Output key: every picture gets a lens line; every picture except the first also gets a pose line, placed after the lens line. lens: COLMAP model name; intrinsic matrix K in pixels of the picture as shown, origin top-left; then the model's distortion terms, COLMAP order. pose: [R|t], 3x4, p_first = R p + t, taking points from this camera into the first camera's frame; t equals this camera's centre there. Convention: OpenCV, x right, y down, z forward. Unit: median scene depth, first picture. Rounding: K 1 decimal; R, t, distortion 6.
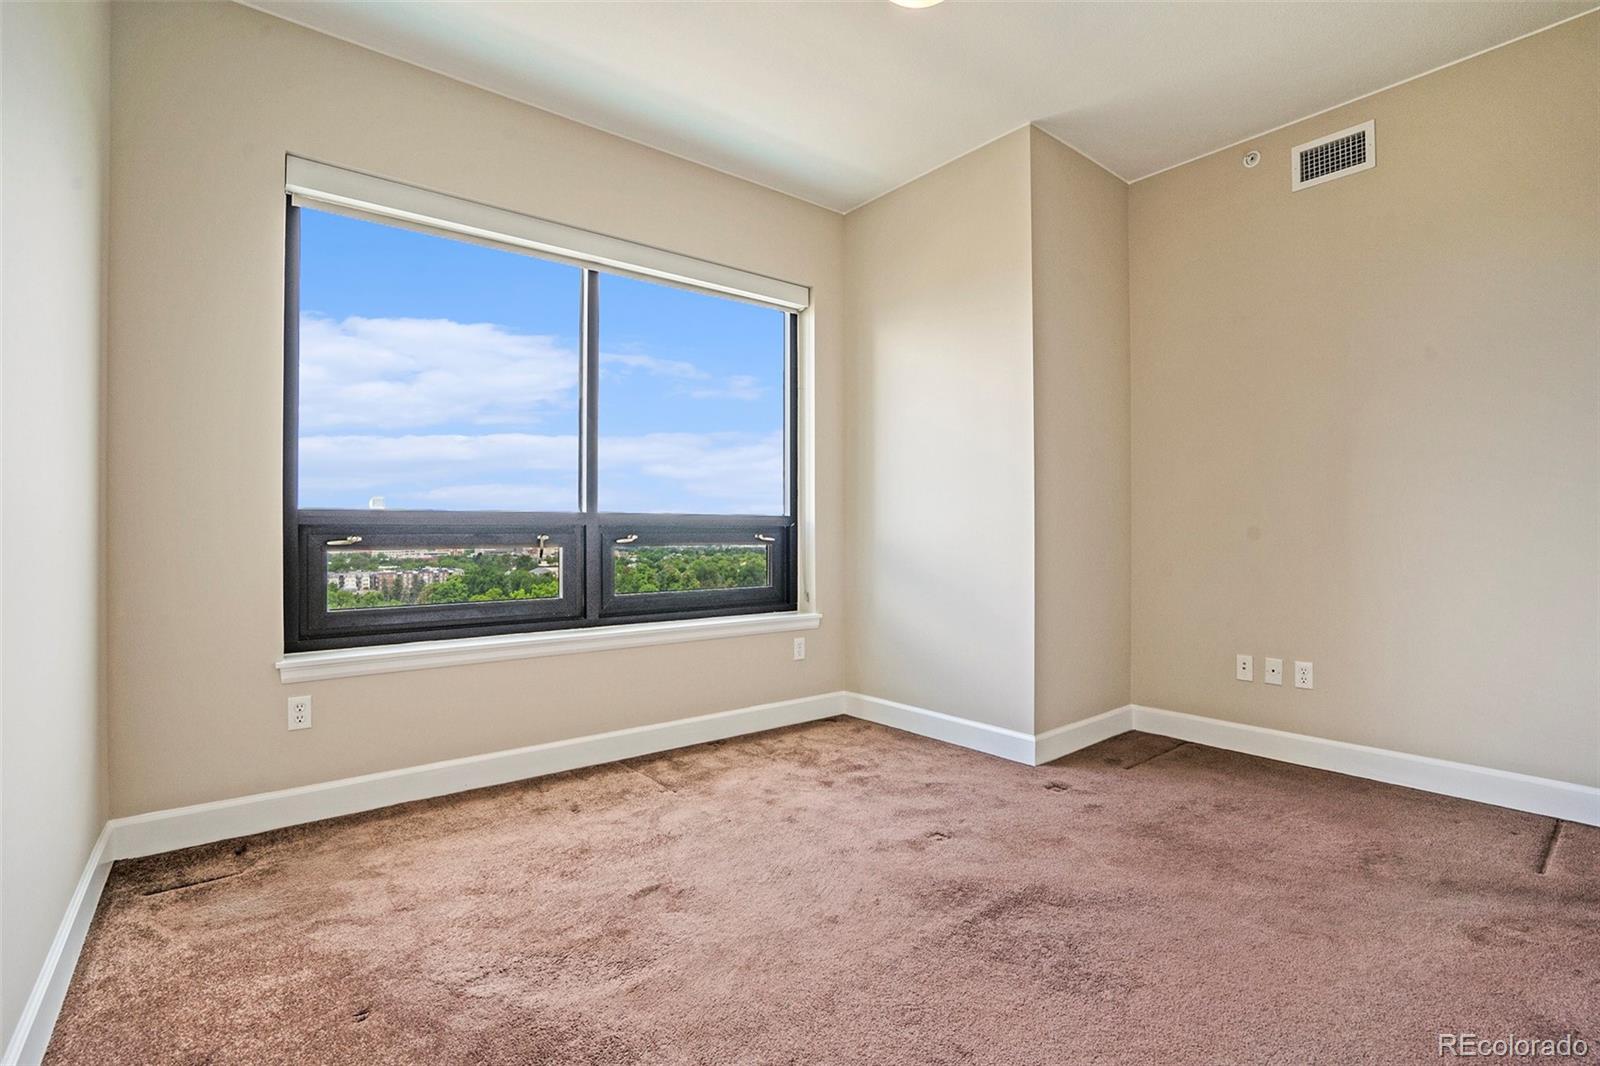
lens RADIAL K [[731.8, 0, 809.8], [0, 731.8, 535.7], [0, 0, 1]] dist [-0.064222, 0.021113]
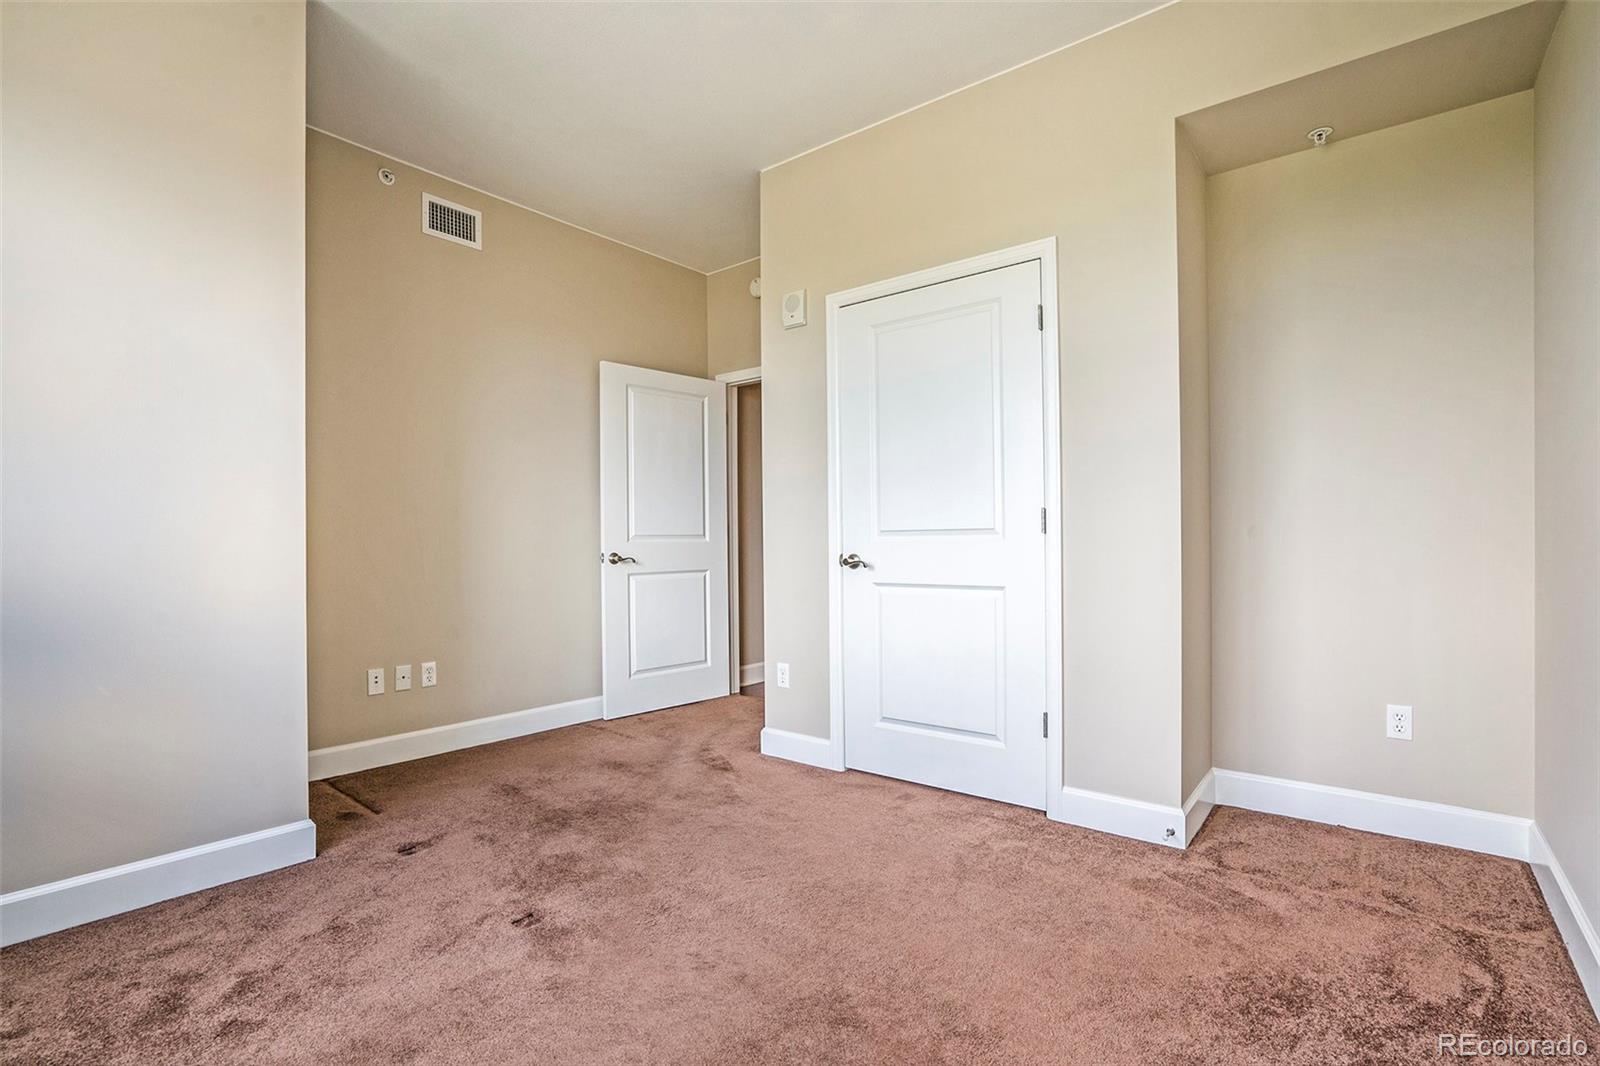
lens RADIAL K [[731.8, 0, 809.8], [0, 731.8, 535.7], [0, 0, 1]] dist [-0.064222, 0.021113]
pose [[-0.202230, 0.010903, 0.979277, -0.521914], [0.011960, 0.999891, -0.008662, -0.001768], [-0.979265, 0.009961, -0.202338, 0.656383]]
